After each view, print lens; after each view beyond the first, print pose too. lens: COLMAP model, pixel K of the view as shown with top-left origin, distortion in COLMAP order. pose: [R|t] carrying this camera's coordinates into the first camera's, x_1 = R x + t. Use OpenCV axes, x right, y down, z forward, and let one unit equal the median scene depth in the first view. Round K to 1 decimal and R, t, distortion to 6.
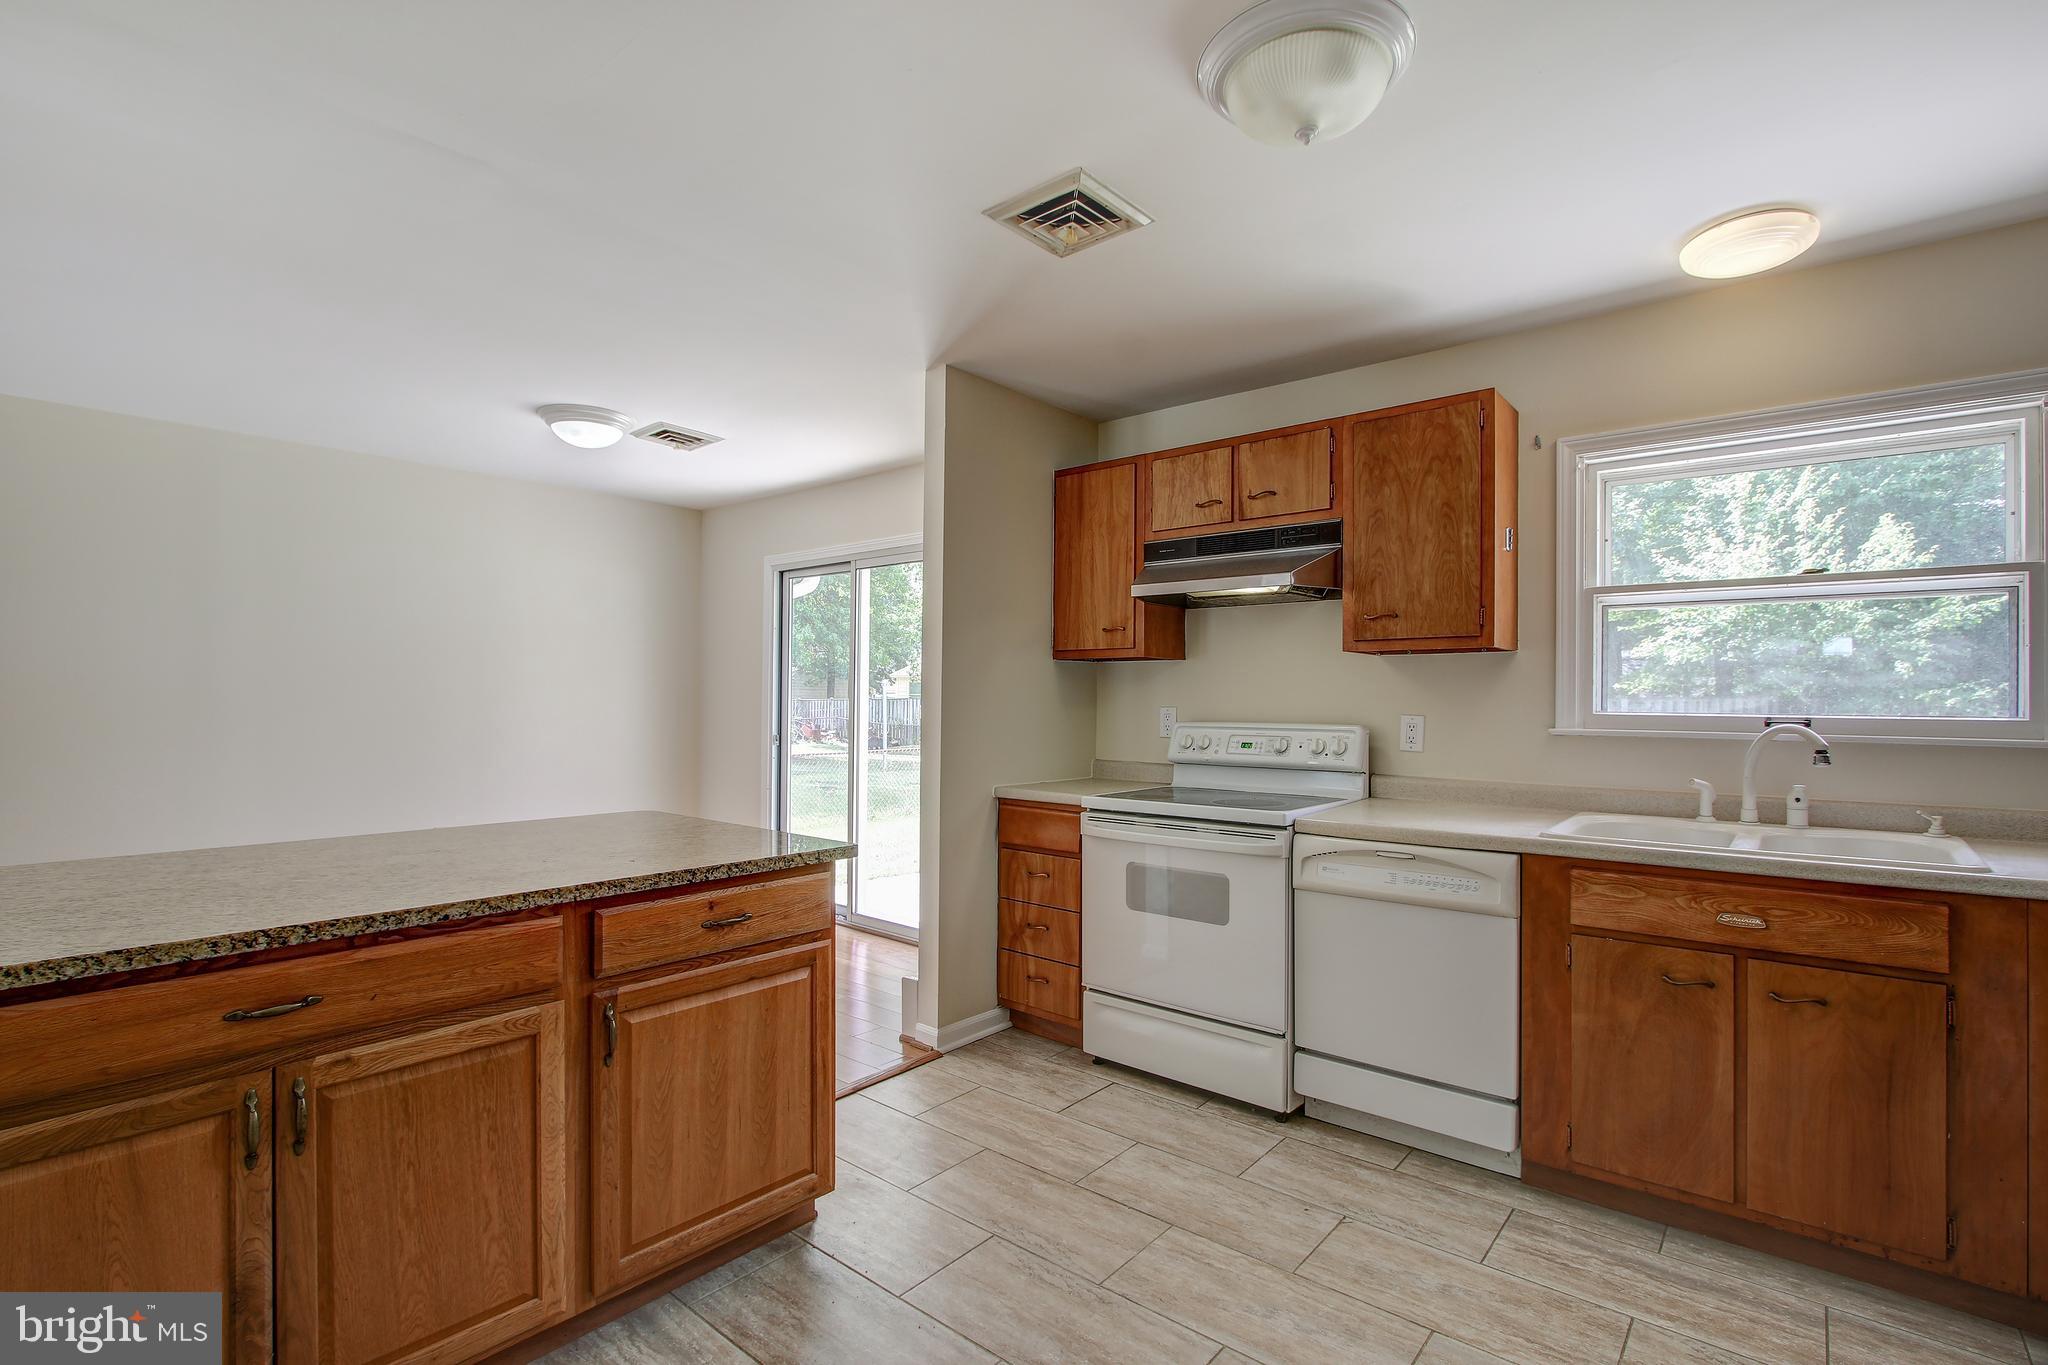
lens RADIAL K [[944.2, 0, 1030.1], [0, 944.2, 691.4], [0, 0, 1]] dist [-0.026641, 0.005937]
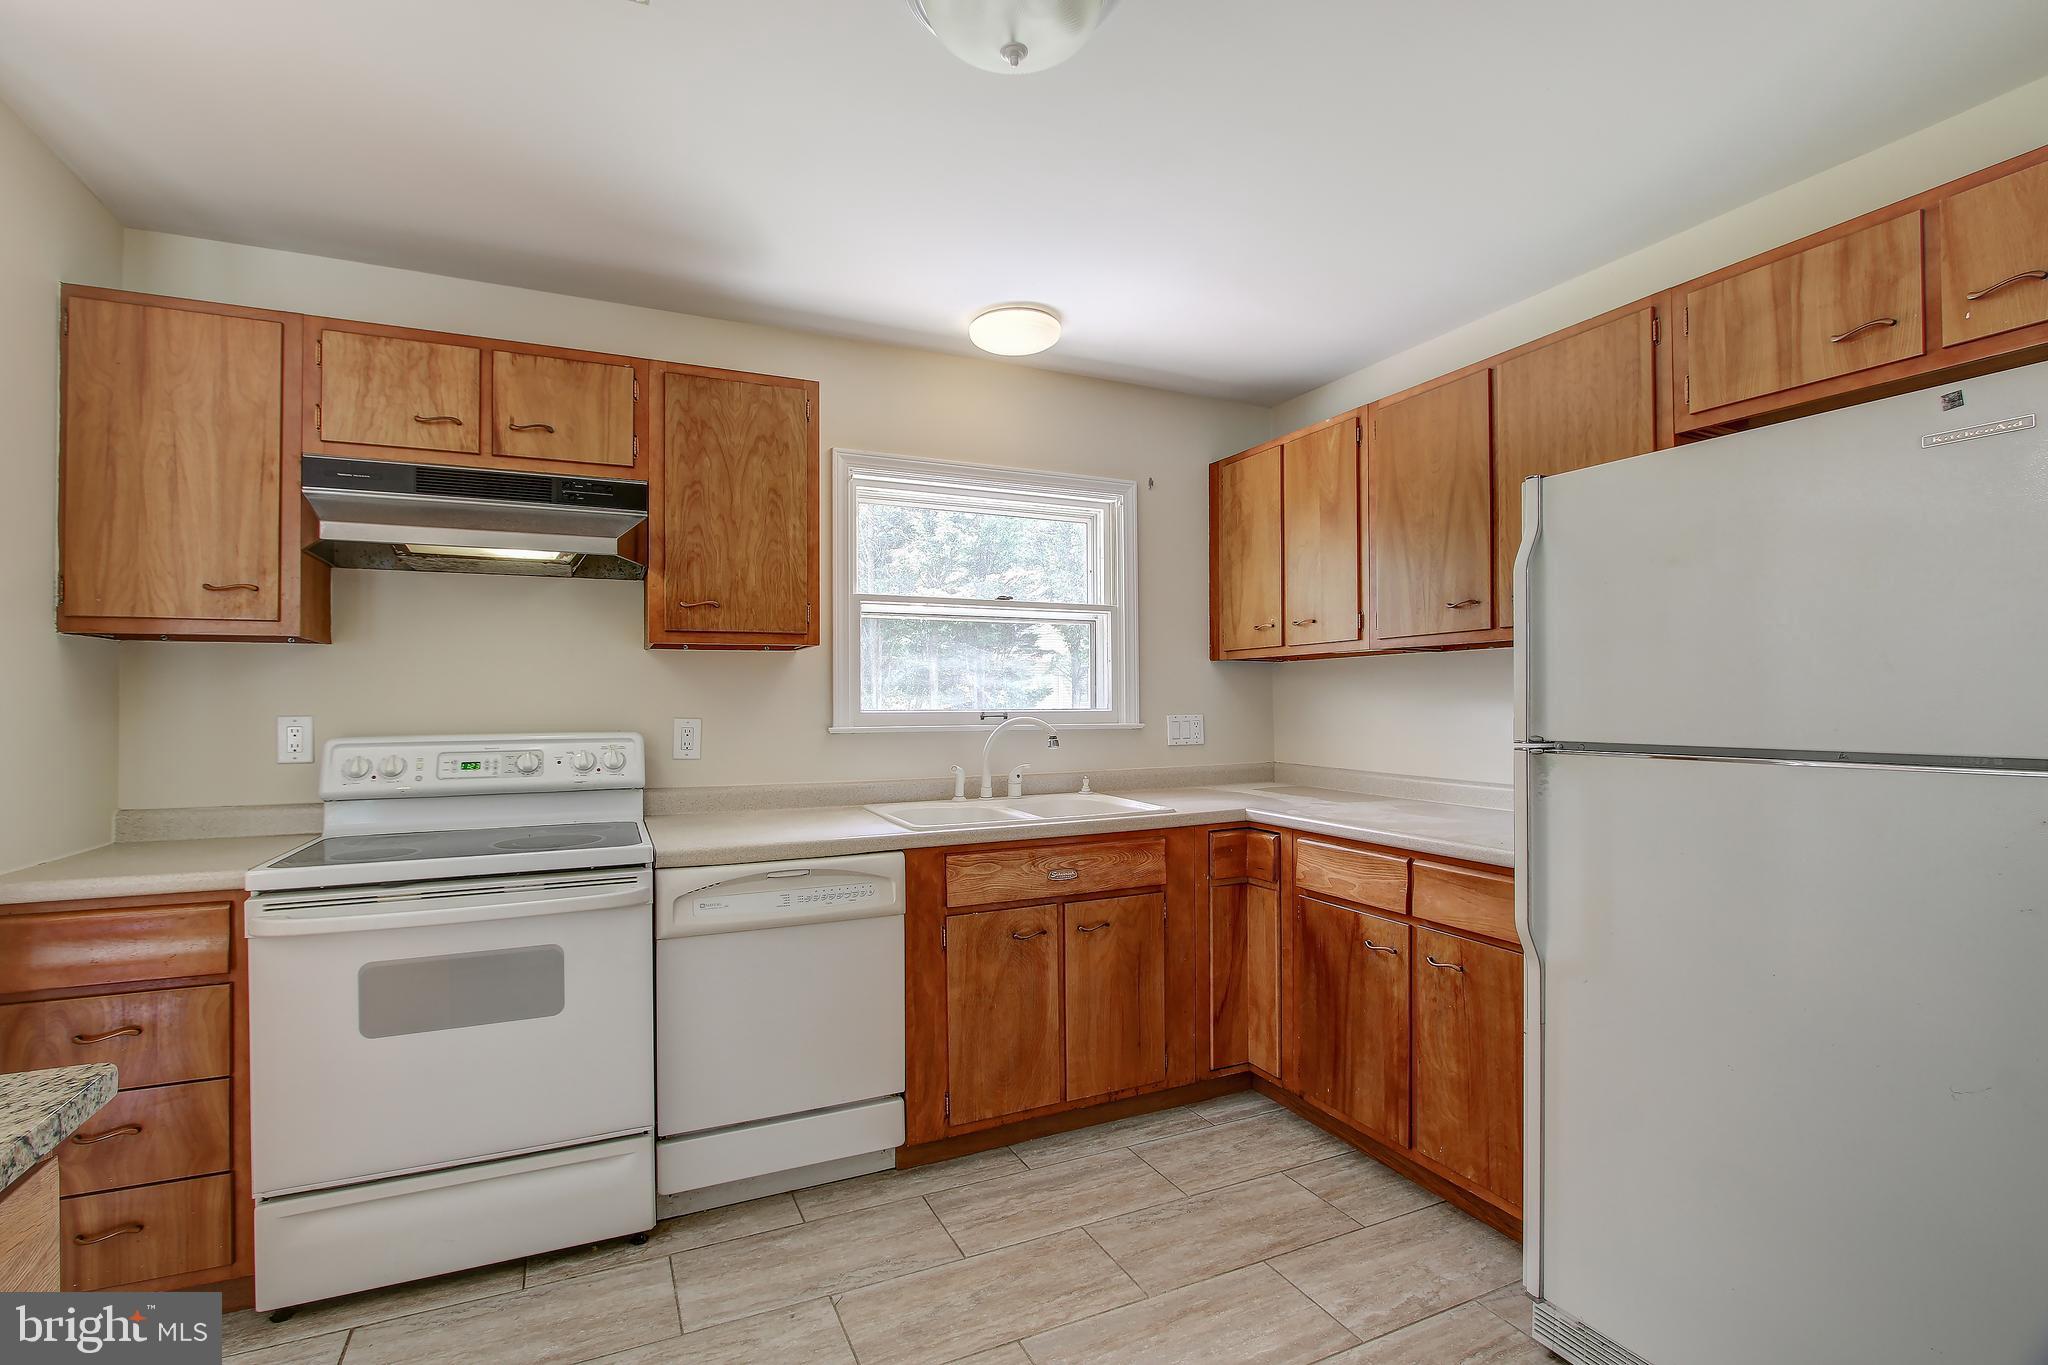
lens RADIAL K [[940.5, 0, 1032.8], [0, 940.5, 694.5], [0, 0, 1]] dist [-0.026097, 0.005854]
pose [[0.417304, -0.000967, 0.908766, -0.369643], [0.000824, 0.999999, 0.000686, 0.003410], [-0.908767, 0.000462, 0.417305, 0.470688]]
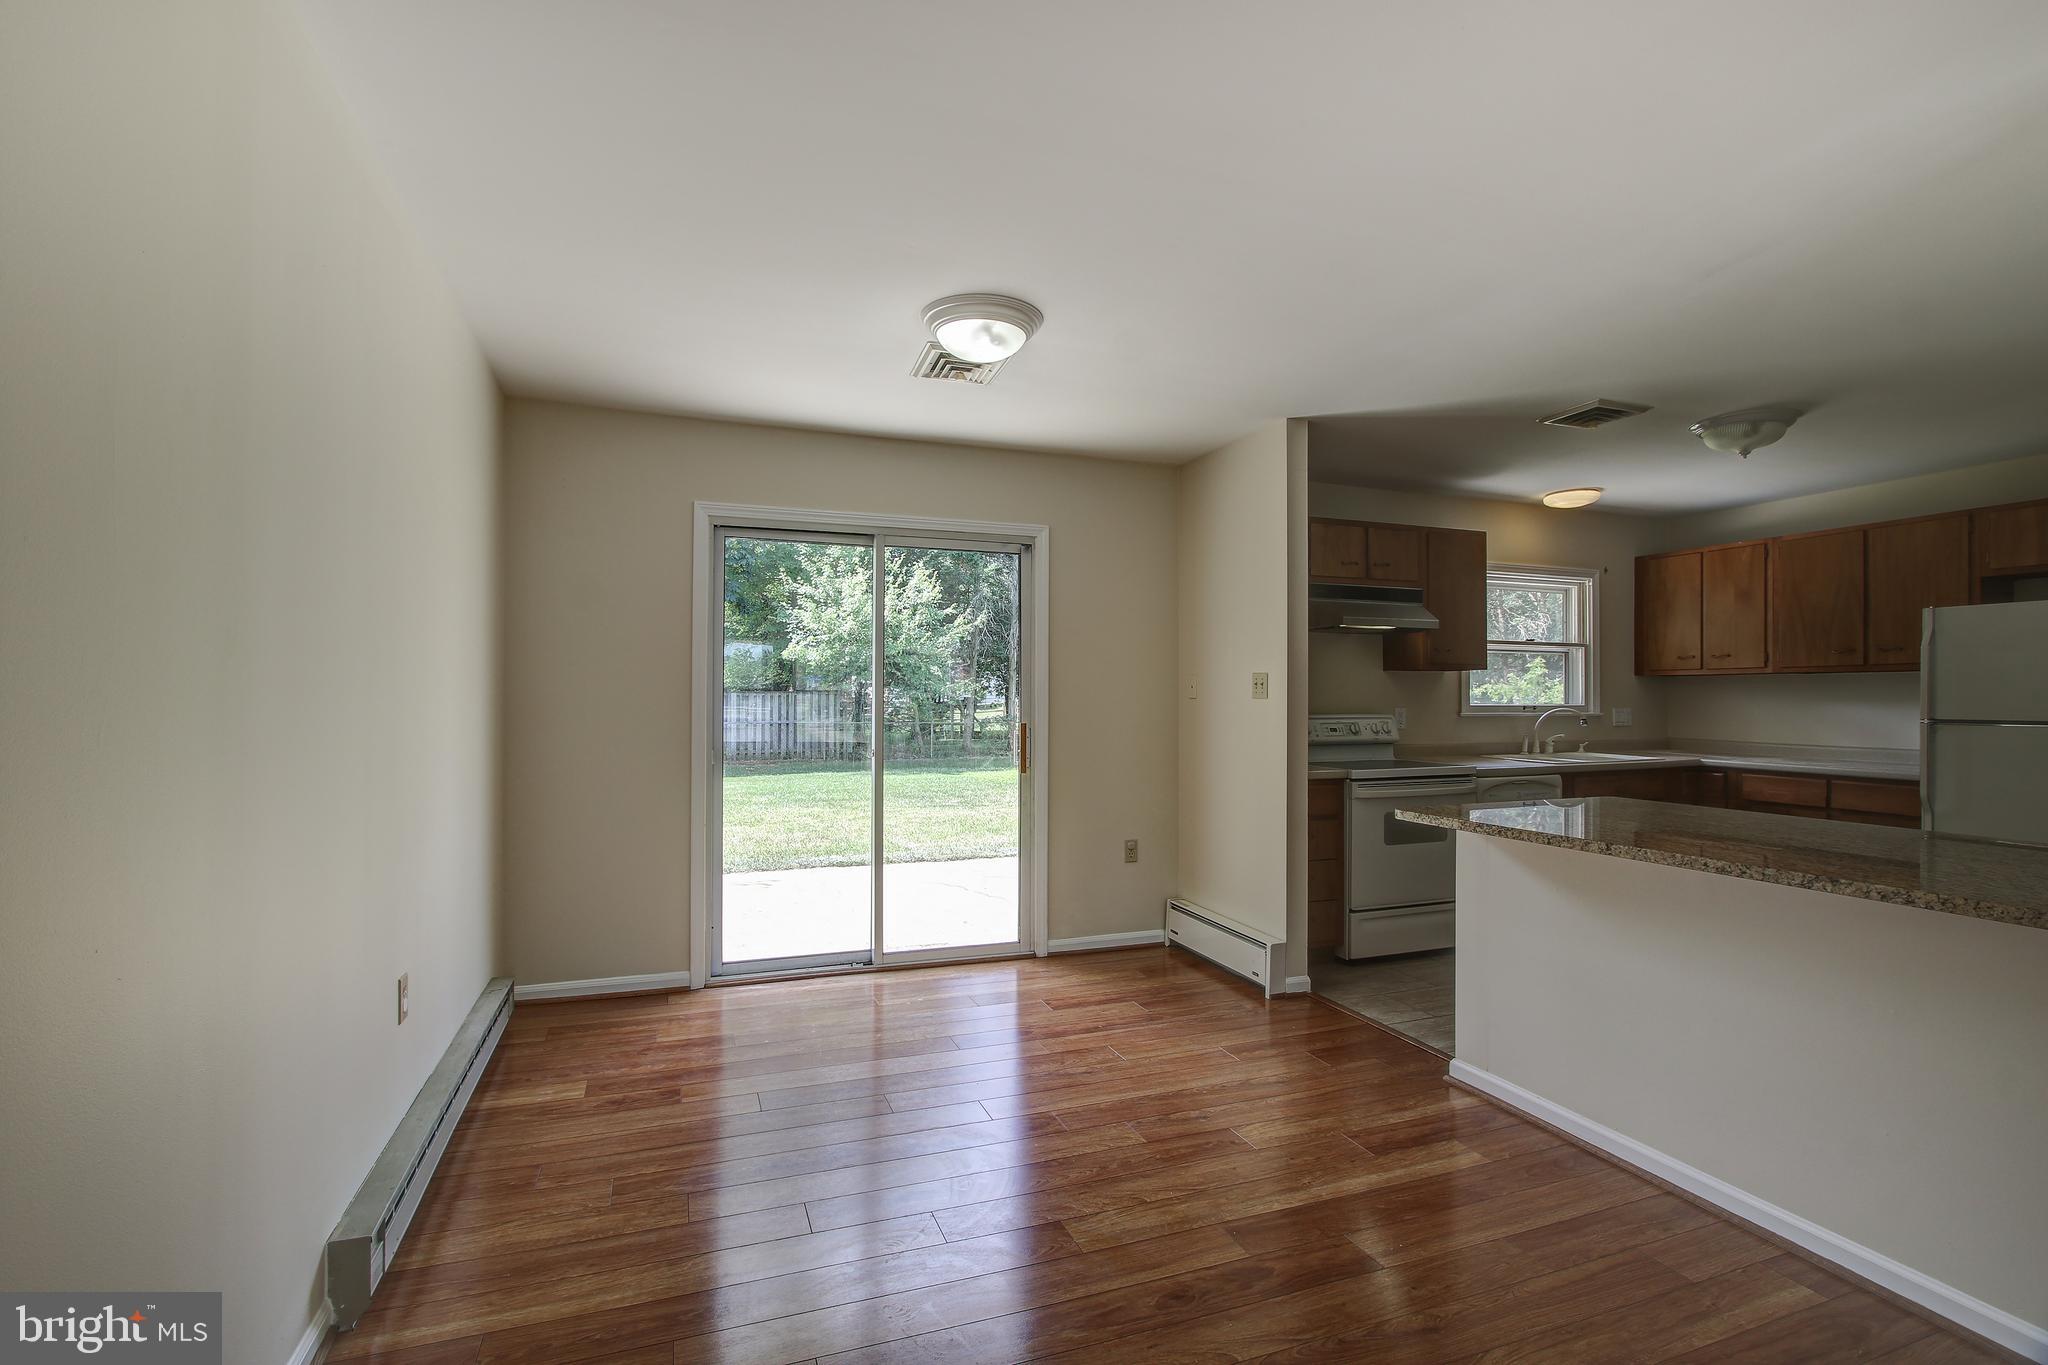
lens RADIAL K [[944.2, 0, 1030.1], [0, 944.2, 691.4], [0, 0, 1]] dist [-0.026641, 0.005937]
pose [[0.487283, 0.000209, 0.873244, -1.936125], [-0.007132, 0.999968, 0.003740, -0.006485], [-0.873215, -0.008050, 0.487269, 1.072376]]
